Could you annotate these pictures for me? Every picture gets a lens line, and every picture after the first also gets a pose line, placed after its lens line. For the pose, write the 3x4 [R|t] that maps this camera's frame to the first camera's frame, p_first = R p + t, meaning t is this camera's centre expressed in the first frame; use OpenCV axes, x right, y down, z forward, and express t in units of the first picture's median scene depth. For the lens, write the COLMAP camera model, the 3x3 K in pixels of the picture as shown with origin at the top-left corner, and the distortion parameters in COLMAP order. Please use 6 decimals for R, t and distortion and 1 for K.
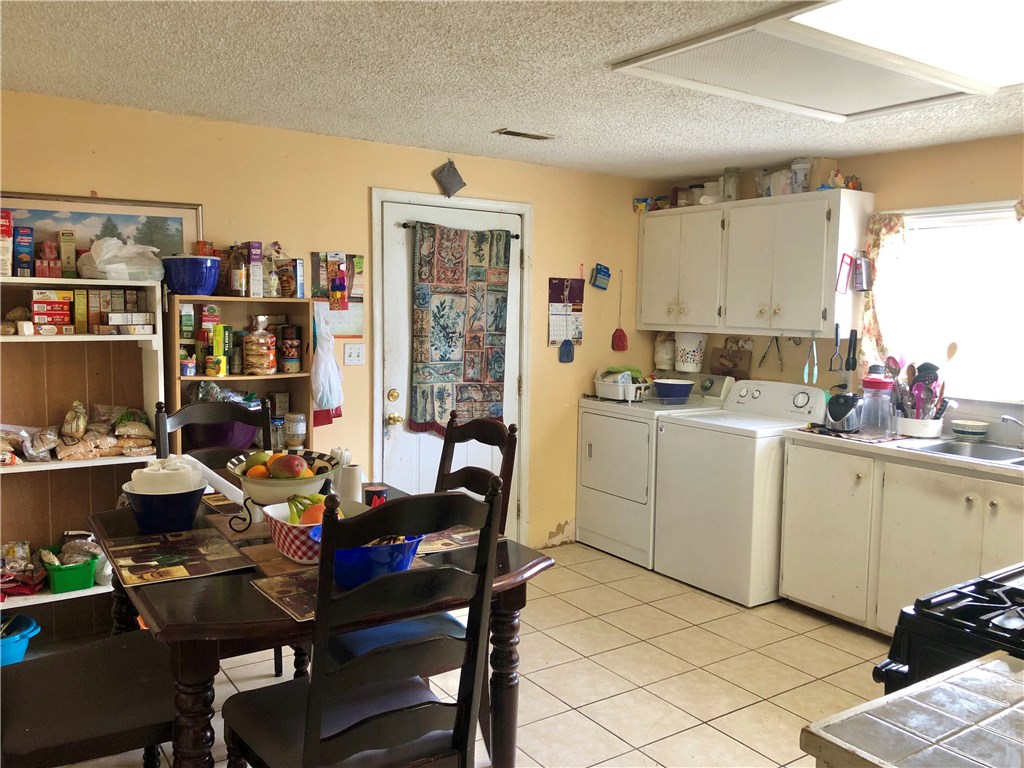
lens RADIAL K [[831.9, 0, 508.7], [0, 831.9, 369.2], [0, 0, 1]] dist [0.012590, -0.003779]
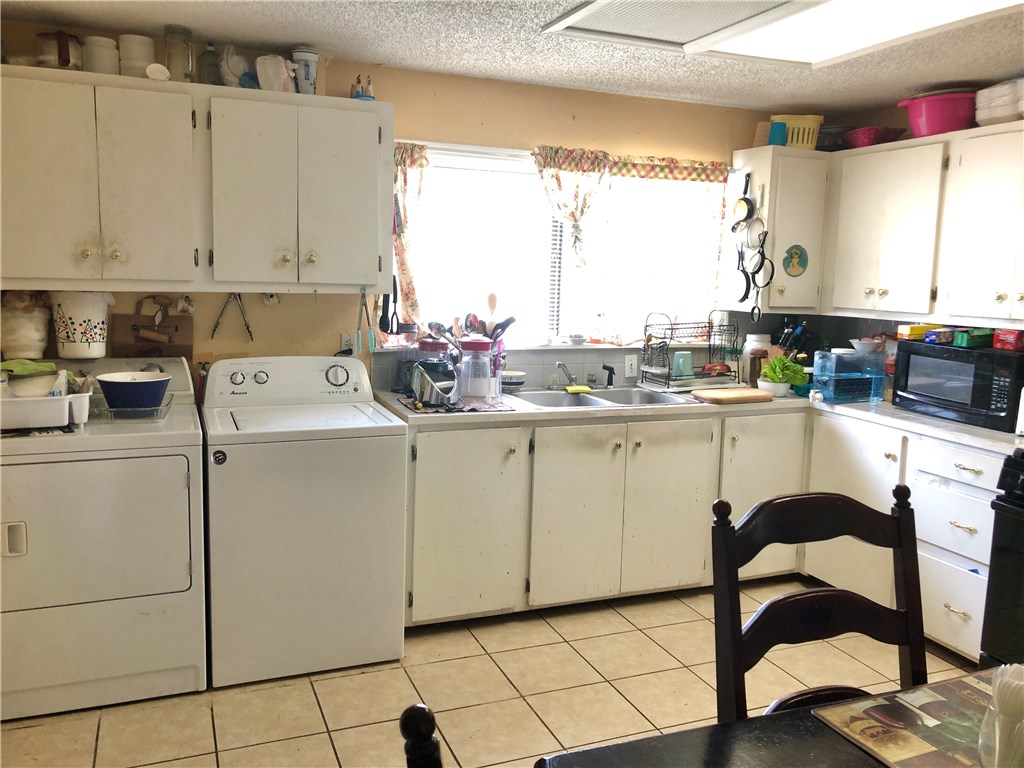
lens RADIAL K [[831.9, 0, 508.7], [0, 831.9, 369.2], [0, 0, 1]] dist [0.012590, -0.003779]
pose [[0.217904, -0.135188, 0.966562, -0.356738], [0.053665, 0.990522, 0.126441, -0.058060], [-0.974494, 0.024318, 0.223094, 0.688503]]
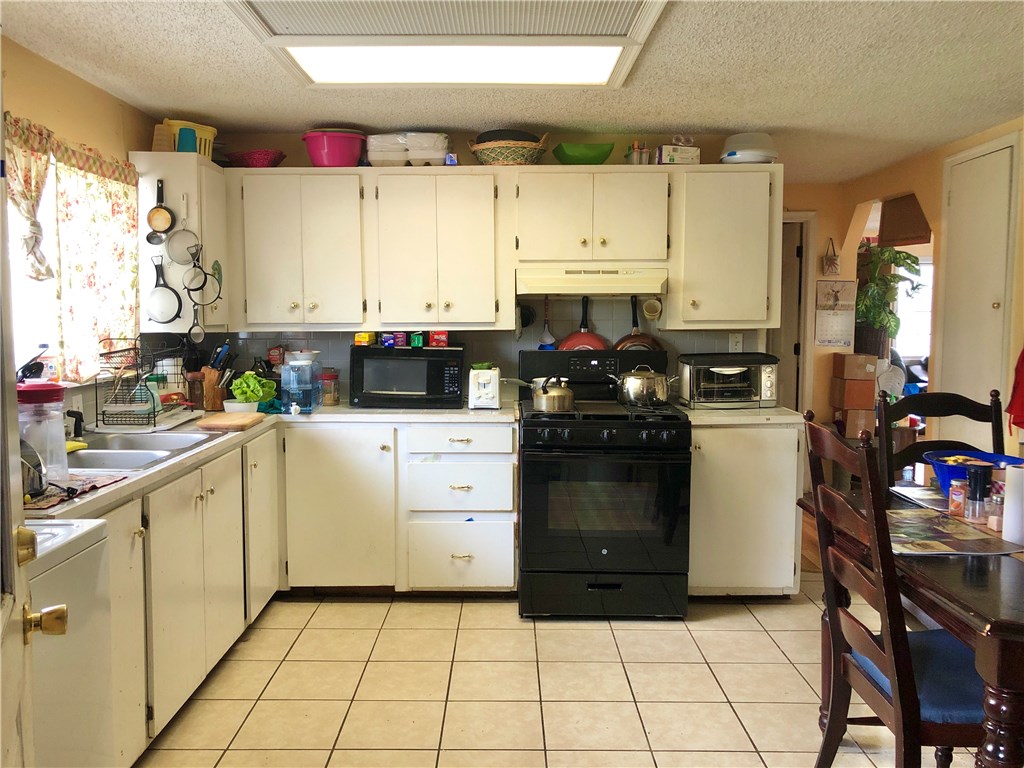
lens RADIAL K [[831.9, 0, 508.7], [0, 831.9, 369.2], [0, 0, 1]] dist [0.012590, -0.003779]
pose [[-0.824967, -0.066097, 0.561302, -0.143996], [0.023384, 0.988296, 0.150747, -0.071920], [-0.564697, 0.137487, -0.813766, 1.133360]]
